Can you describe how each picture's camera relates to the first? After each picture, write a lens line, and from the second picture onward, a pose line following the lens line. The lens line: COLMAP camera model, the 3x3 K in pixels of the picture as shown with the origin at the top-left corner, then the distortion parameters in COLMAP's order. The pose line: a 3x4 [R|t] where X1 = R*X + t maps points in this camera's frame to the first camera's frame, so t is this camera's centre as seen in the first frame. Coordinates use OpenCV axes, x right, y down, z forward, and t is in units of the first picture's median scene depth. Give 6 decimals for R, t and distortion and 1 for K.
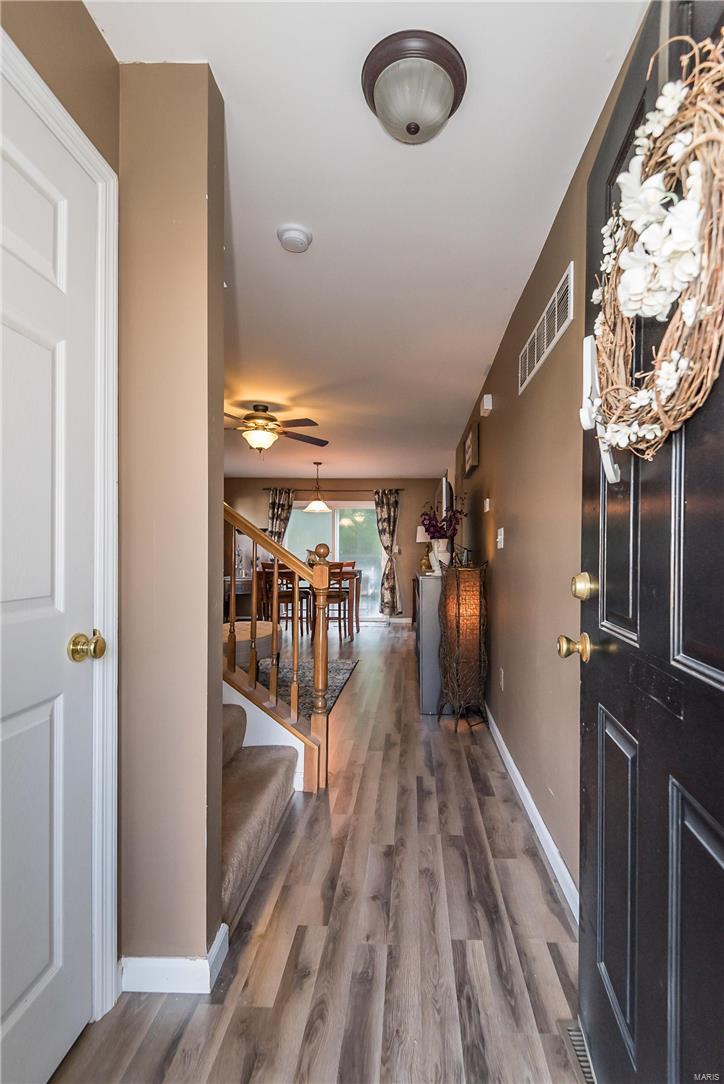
lens RADIAL K [[497.4, 0, 361.6], [0, 497.4, 547.0], [0, 0, 1]] dist [0.000151, 0.000001]
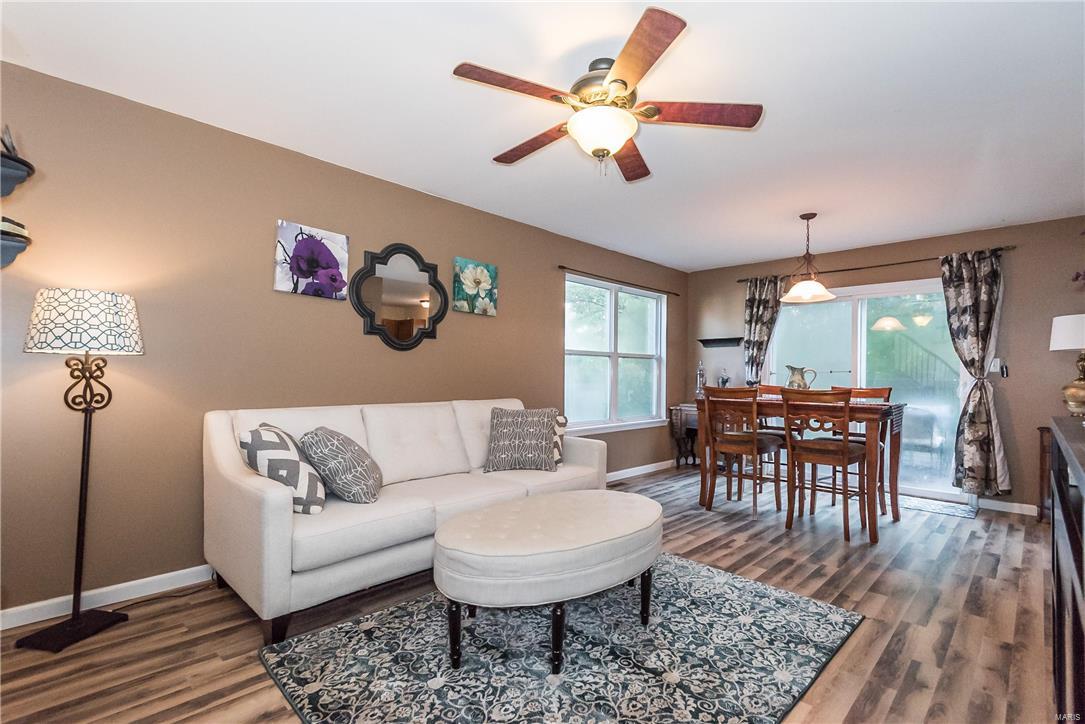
lens RADIAL K [[498.2, 0, 539.8], [0, 498.2, 369.0], [0, 0, 1]] dist [-0.001761, -0.000348]
pose [[0.774223, -0.002460, -0.632908, 0.031115], [0.000211, 0.999993, -0.003628, 0.009750], [0.632913, 0.002676, 0.774218, 0.308973]]
